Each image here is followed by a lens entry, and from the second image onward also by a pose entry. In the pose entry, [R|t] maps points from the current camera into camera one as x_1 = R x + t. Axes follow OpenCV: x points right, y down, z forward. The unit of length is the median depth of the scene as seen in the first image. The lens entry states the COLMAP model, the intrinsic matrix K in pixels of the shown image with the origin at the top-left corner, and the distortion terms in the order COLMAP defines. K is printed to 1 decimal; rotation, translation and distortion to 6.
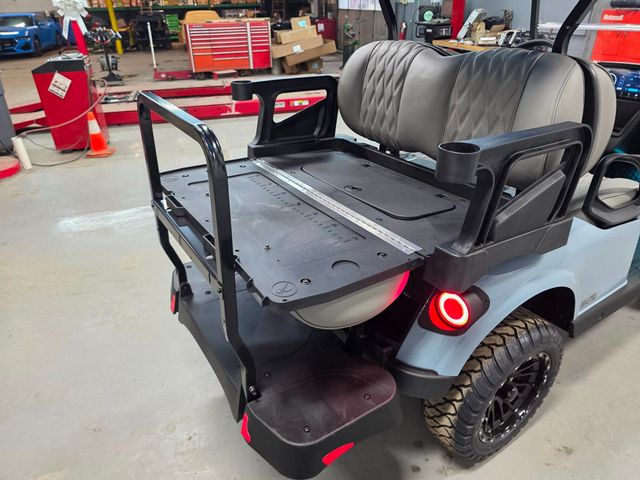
lens RADIAL K [[433.5, 0, 313.3], [0, 433.5, 243.4], [0, 0, 1]] dist [0.037547, -0.034311]
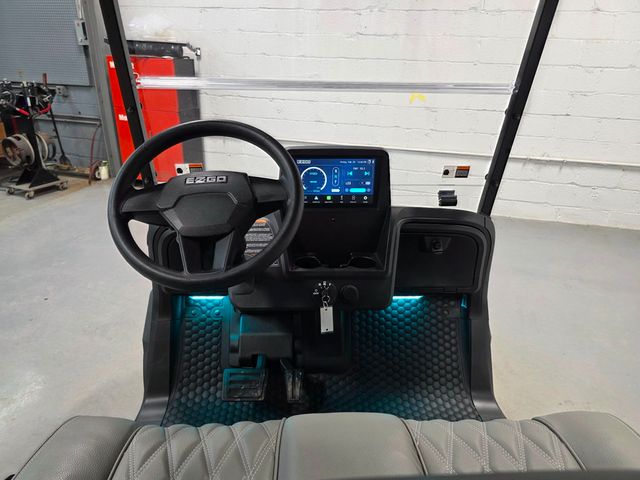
lens RADIAL K [[433.5, 0, 313.3], [0, 433.5, 243.4], [0, 0, 1]] dist [0.037547, -0.034311]
pose [[0.512011, -0.312938, 0.799947, 0.072587], [0.383635, 0.916545, 0.113004, -0.118371], [-0.768550, 0.249028, 0.589335, 0.231614]]
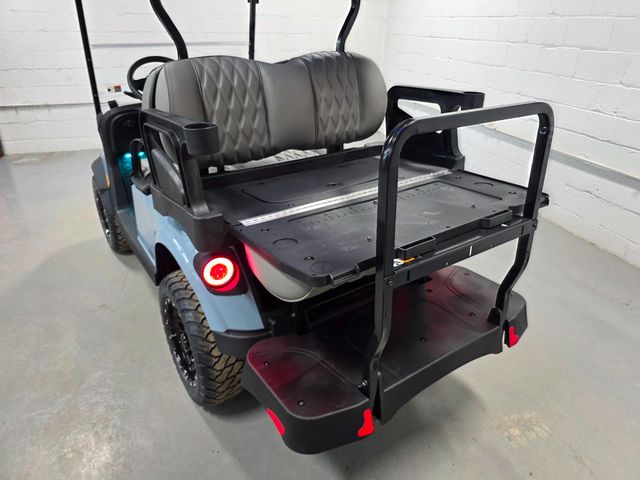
lens RADIAL K [[435.4, 0, 320.1], [0, 435.4, 235.6], [0, 0, 1]] dist [0.039444, -0.035867]
pose [[-0.027299, -0.411369, 0.911060, -0.211285], [0.484475, 0.791761, 0.372019, -0.099834], [-0.874379, 0.451542, 0.177684, 0.200784]]
